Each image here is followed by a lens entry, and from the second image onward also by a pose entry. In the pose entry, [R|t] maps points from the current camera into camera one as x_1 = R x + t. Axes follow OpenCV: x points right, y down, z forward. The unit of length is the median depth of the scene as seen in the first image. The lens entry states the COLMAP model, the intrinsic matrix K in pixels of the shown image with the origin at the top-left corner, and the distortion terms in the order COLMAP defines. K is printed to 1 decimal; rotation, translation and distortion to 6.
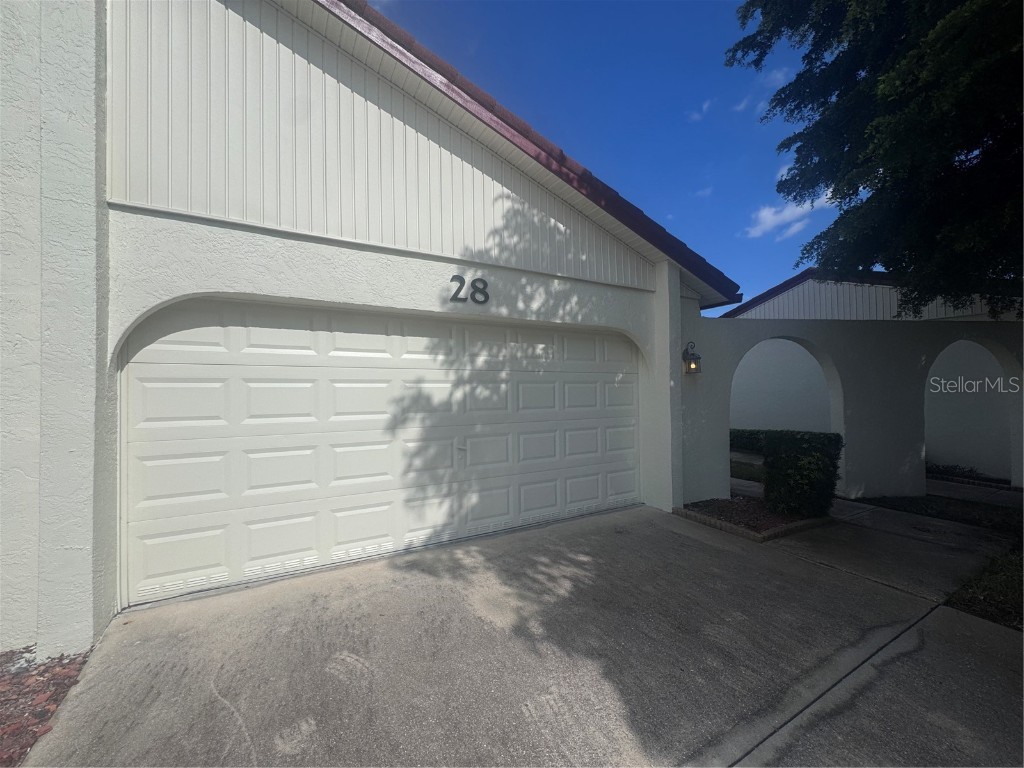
lens RADIAL K [[411.1, 0, 513.6], [0, 411.1, 386.8], [0, 0, 1]] dist [-0.003528, -0.000317]
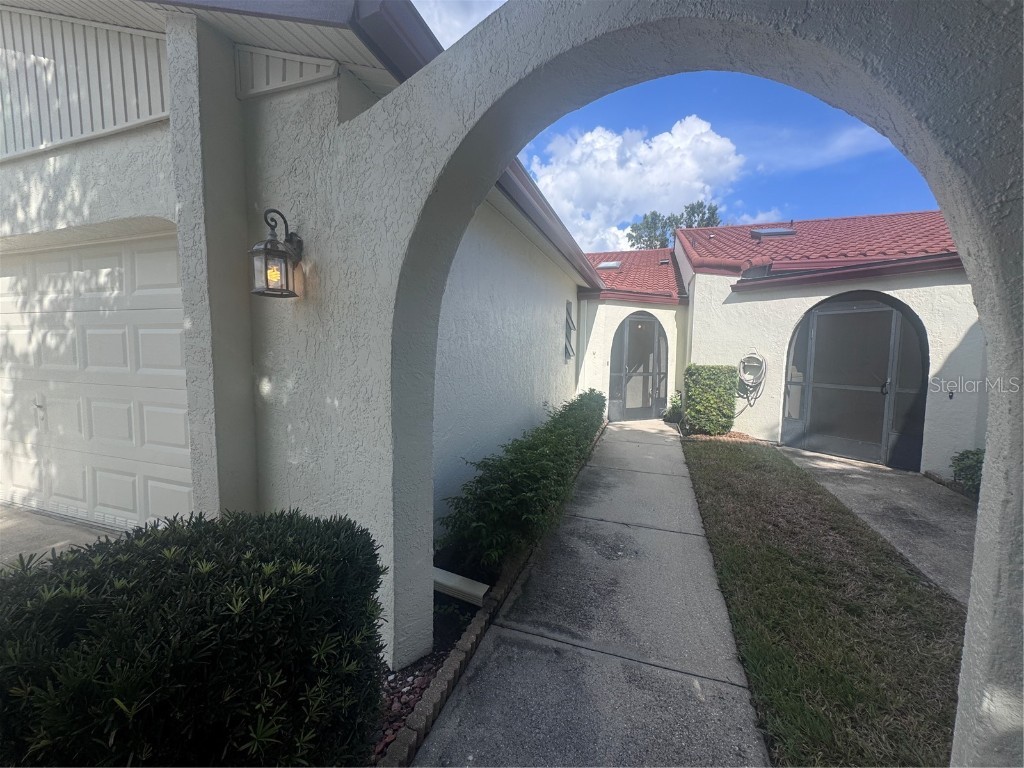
lens RADIAL K [[411.1, 0, 513.6], [0, 411.1, 386.8], [0, 0, 1]] dist [-0.003528, -0.000317]
pose [[0.642571, 0.087864, -0.761171, 1.072210], [-0.008573, 0.994166, 0.107522, 0.009029], [0.766178, -0.062565, 0.639576, 1.155167]]
